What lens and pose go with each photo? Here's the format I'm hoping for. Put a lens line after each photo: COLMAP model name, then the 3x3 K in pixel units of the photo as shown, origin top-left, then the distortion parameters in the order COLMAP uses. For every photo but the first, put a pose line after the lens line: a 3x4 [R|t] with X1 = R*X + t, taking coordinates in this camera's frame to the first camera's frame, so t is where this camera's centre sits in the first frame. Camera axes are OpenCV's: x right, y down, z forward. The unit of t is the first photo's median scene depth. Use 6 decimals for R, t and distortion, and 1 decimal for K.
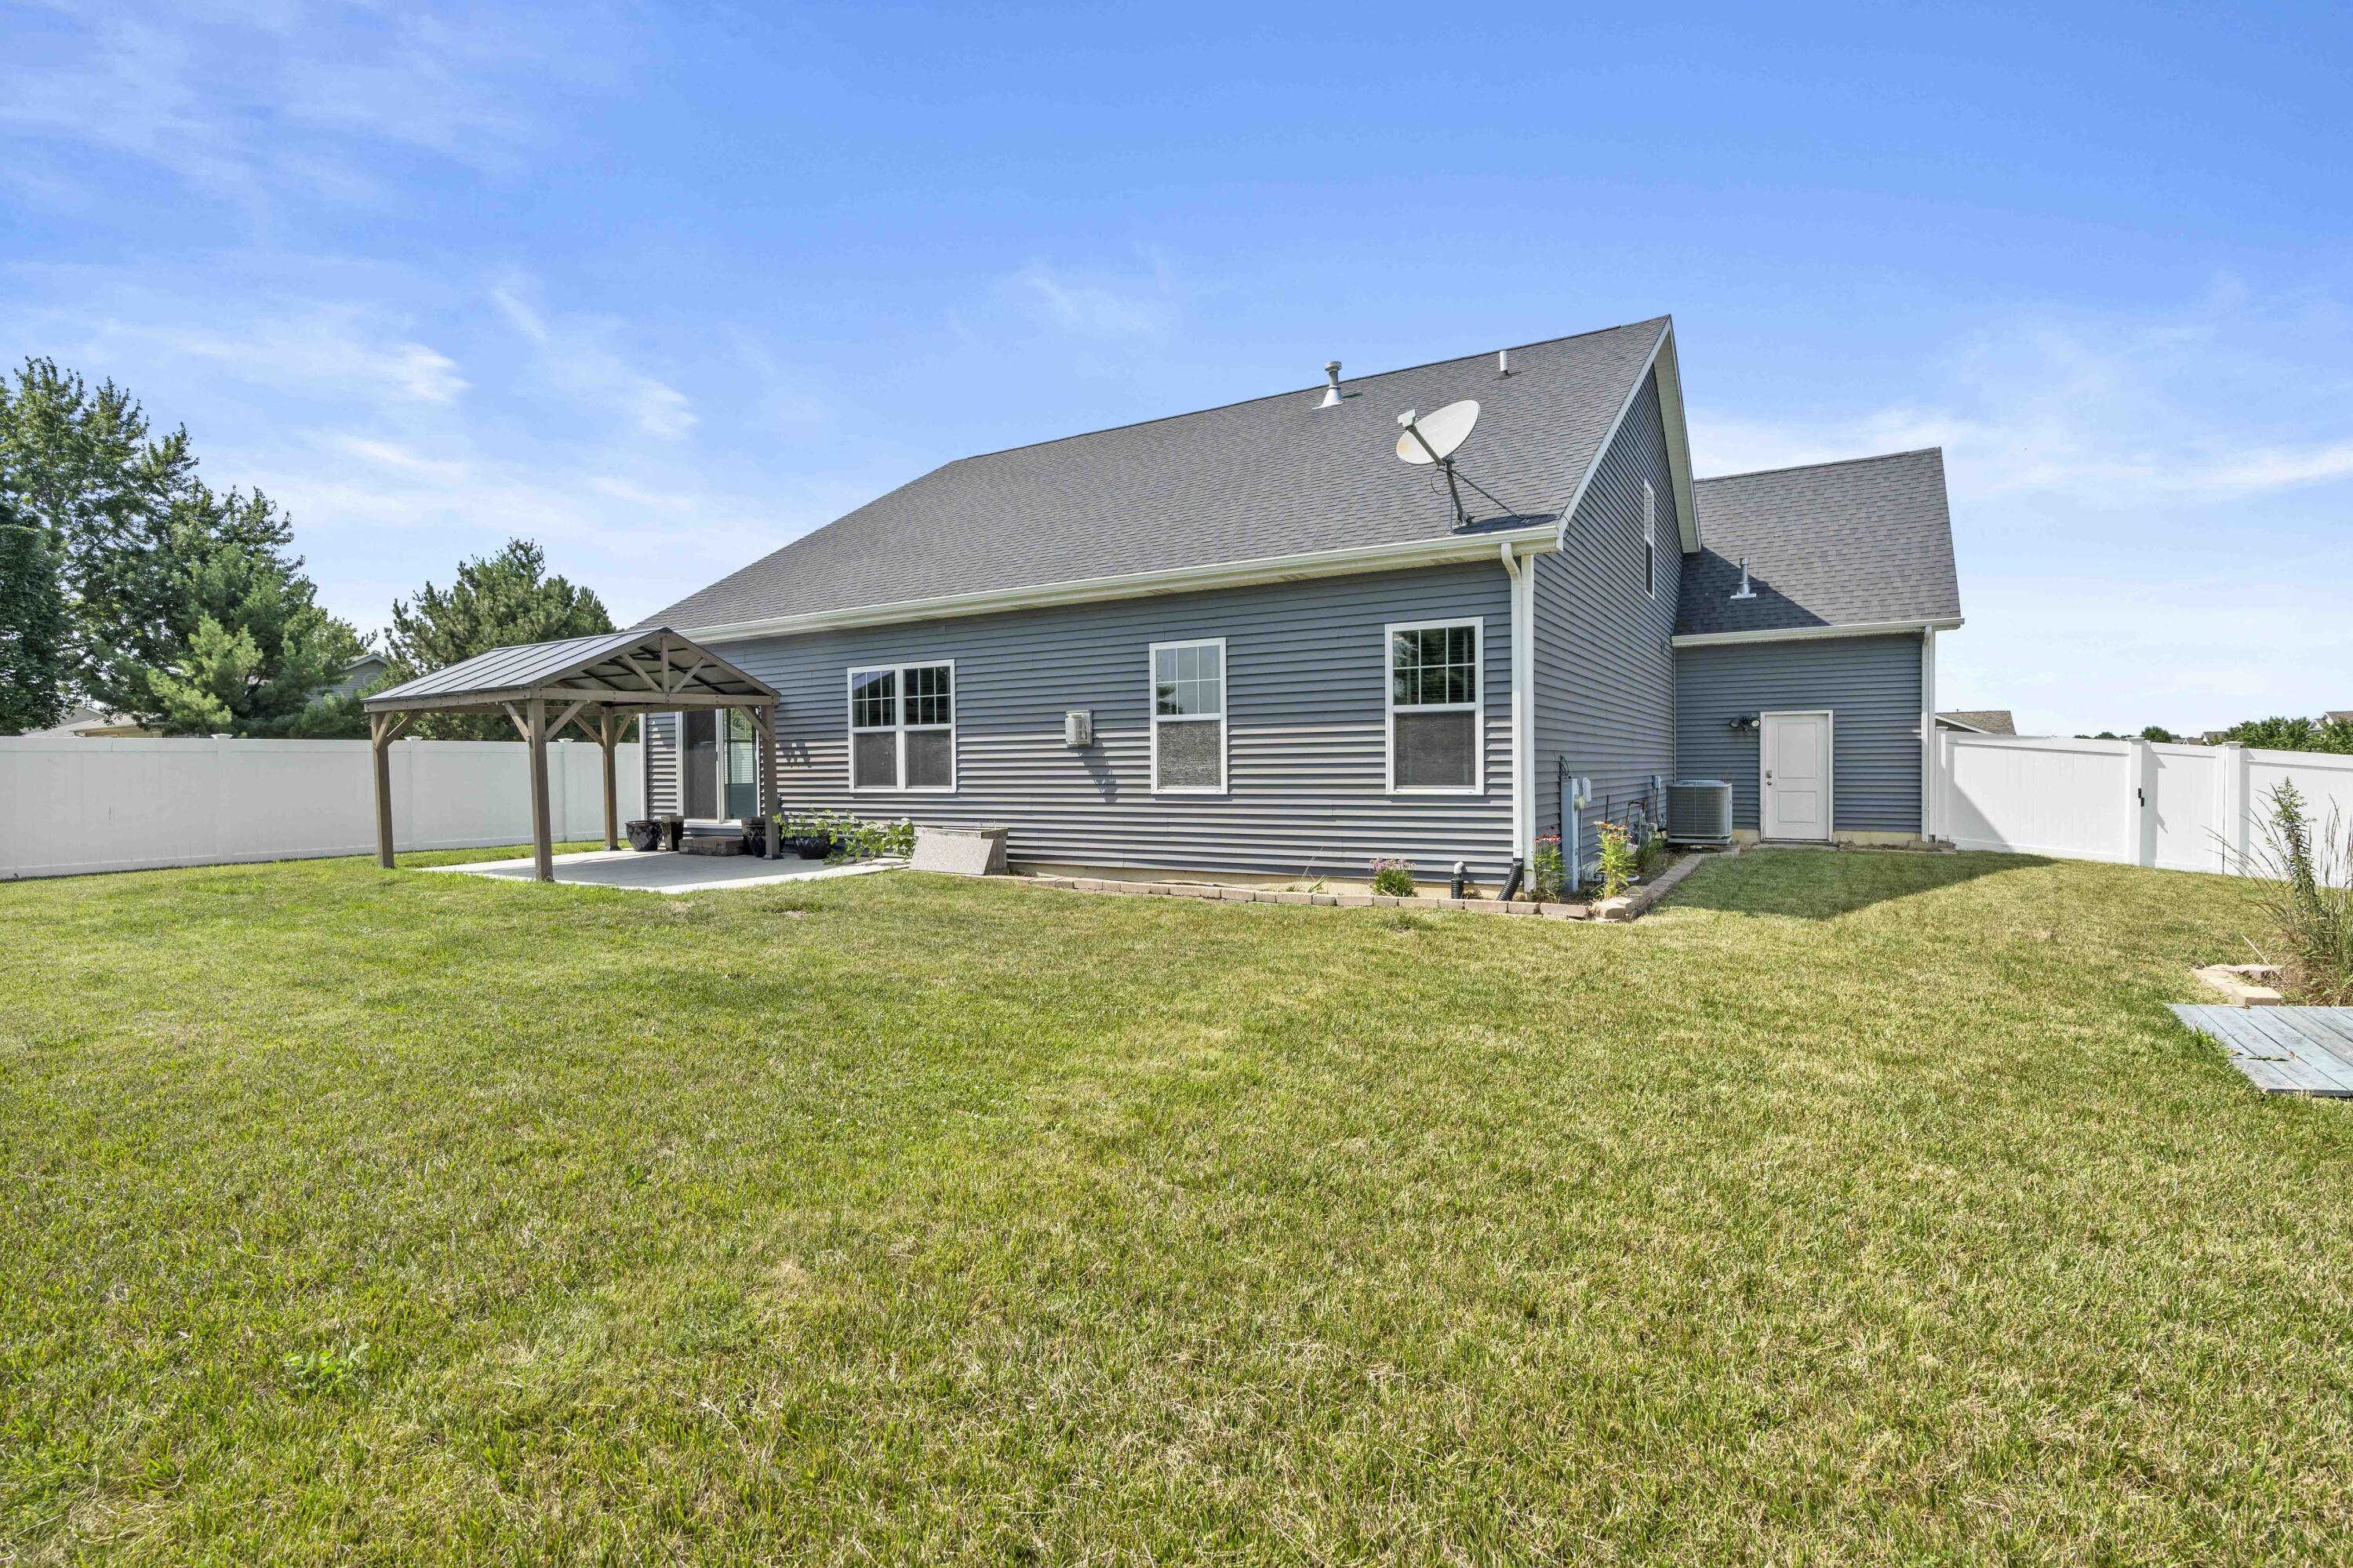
lens RADIAL K [[1082.5, 0, 1176.5], [0, 1082.5, 784.0], [0, 0, 1]] dist [-0.001273, -0.000132]
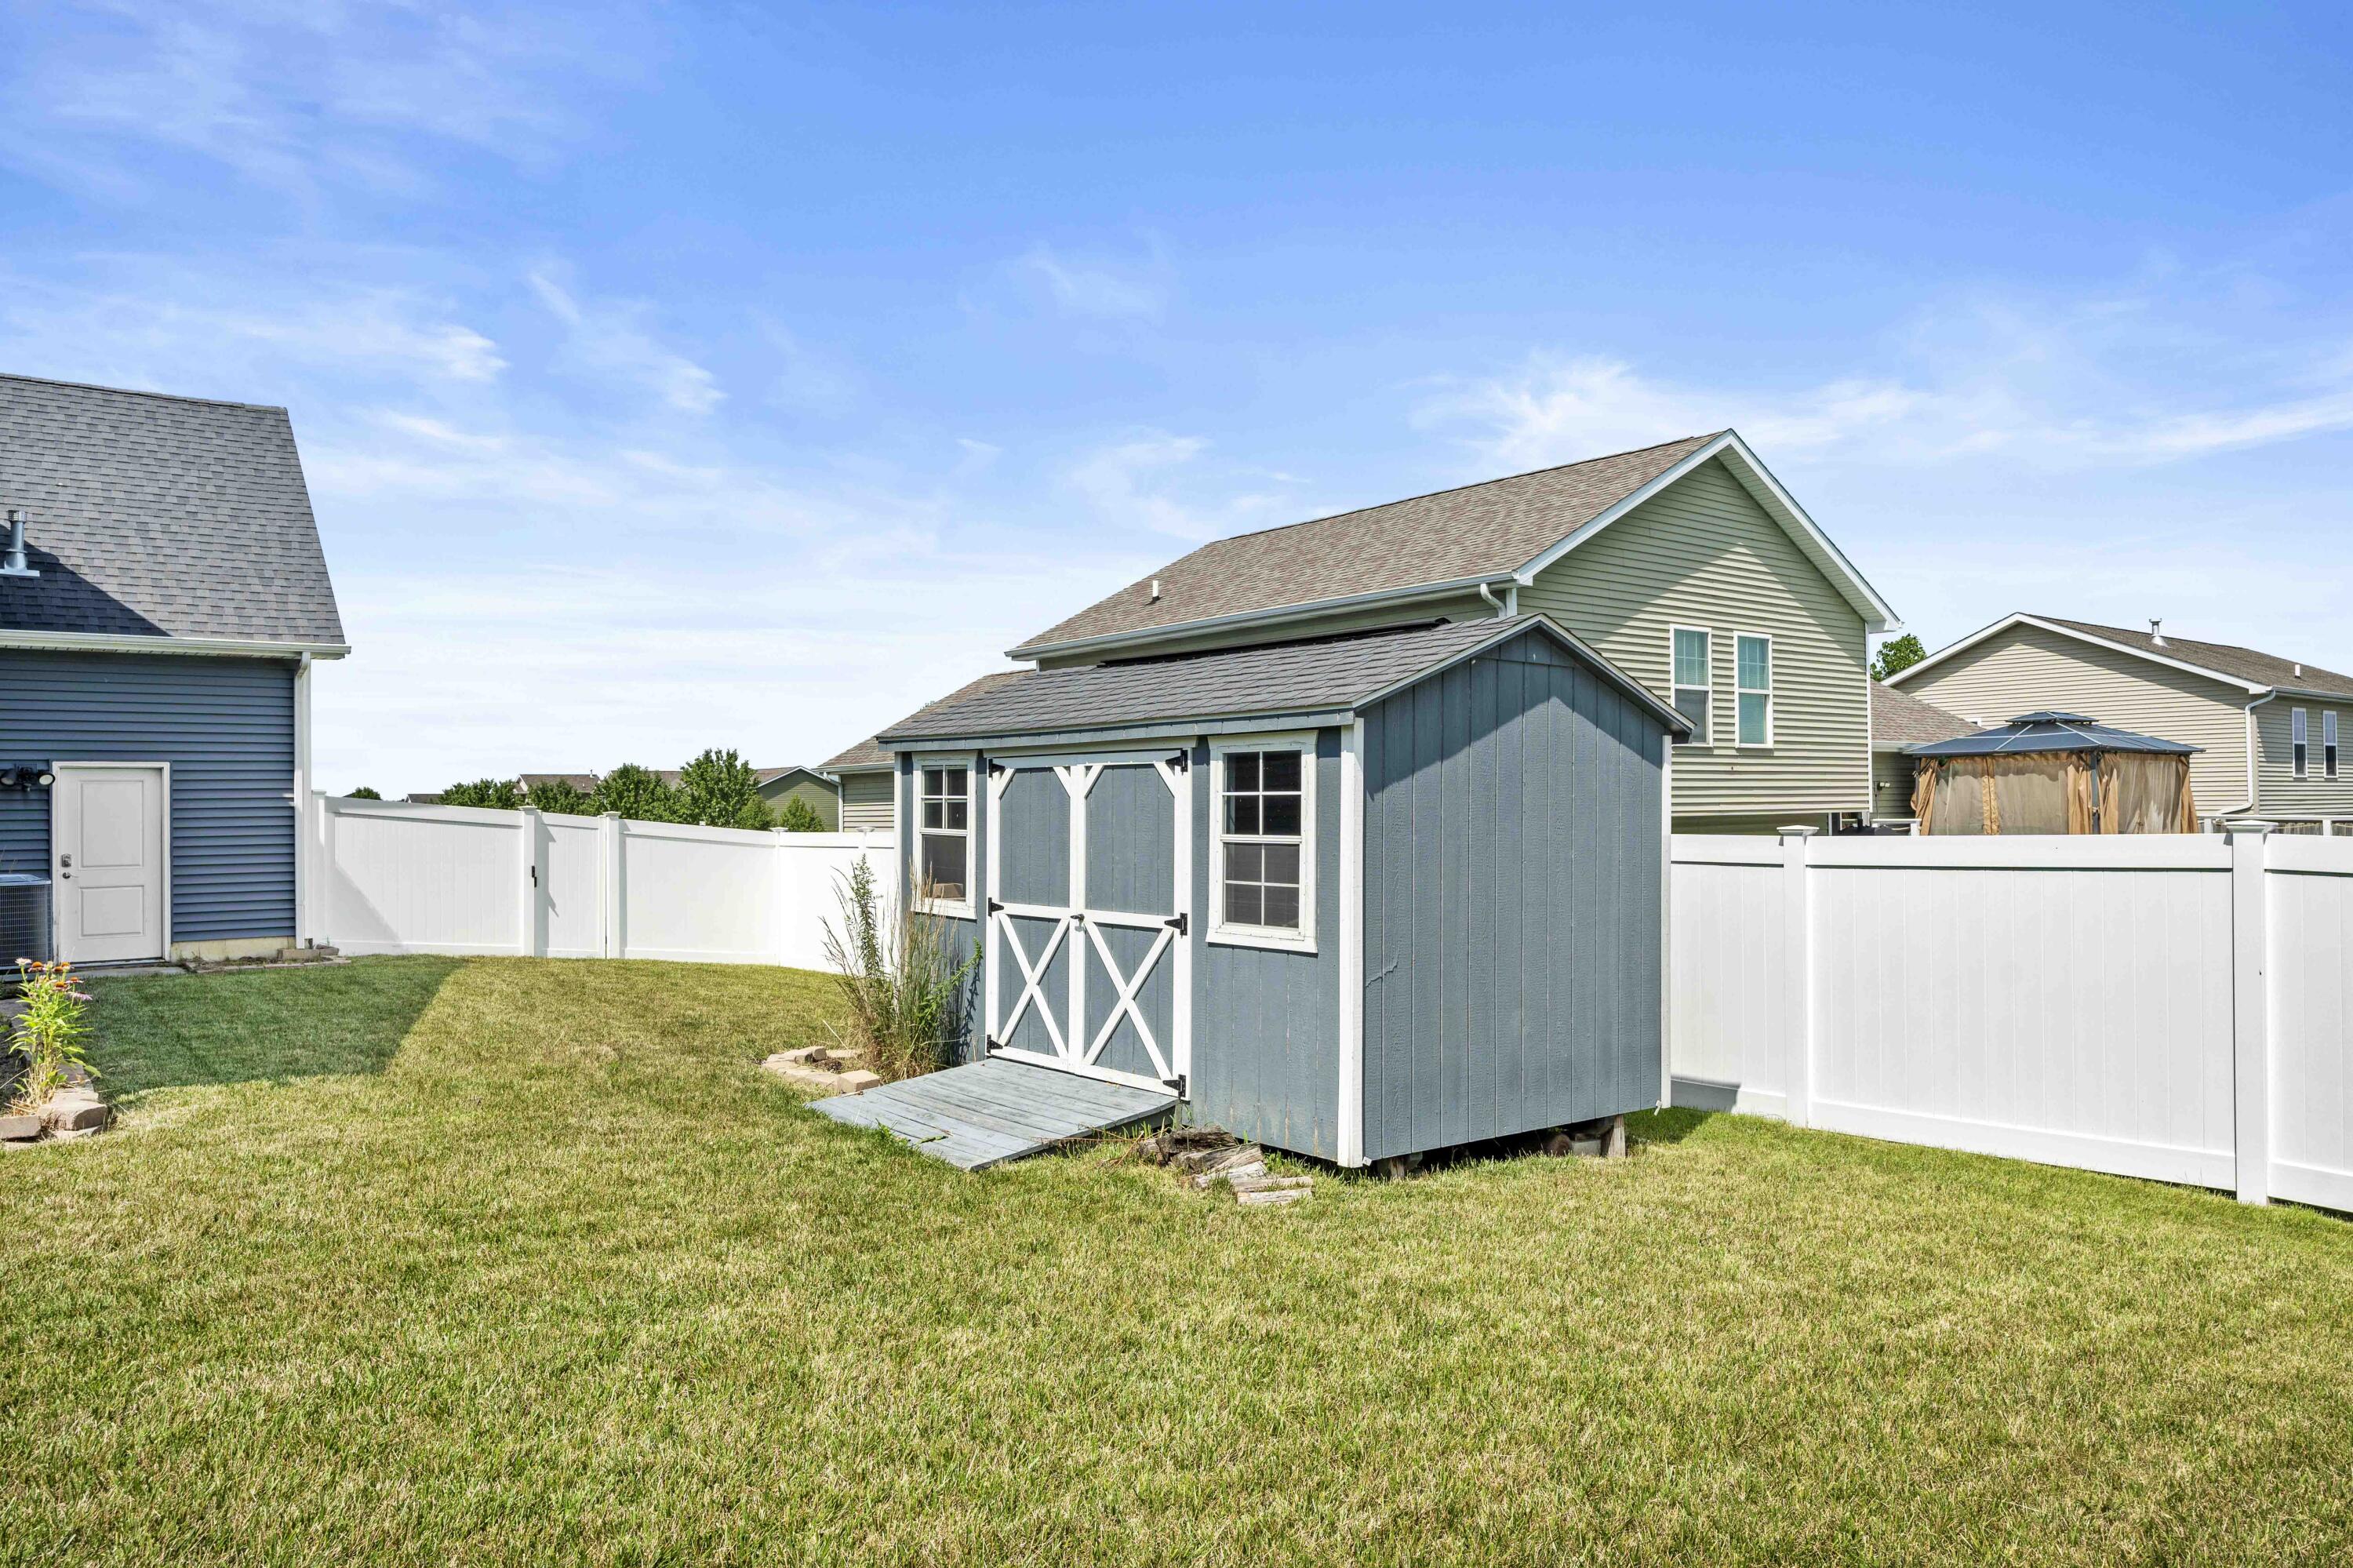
lens RADIAL K [[1568.5, 0, 1176.5], [0, 1568.5, 784.0], [0, 0, 1]] dist [0.000262, -0.000430]
pose [[0.353057, 0.018521, 0.935419, -0.079995], [0.029710, 0.999078, -0.030995, -0.006547], [-0.935130, 0.038734, 0.352181, 0.078796]]
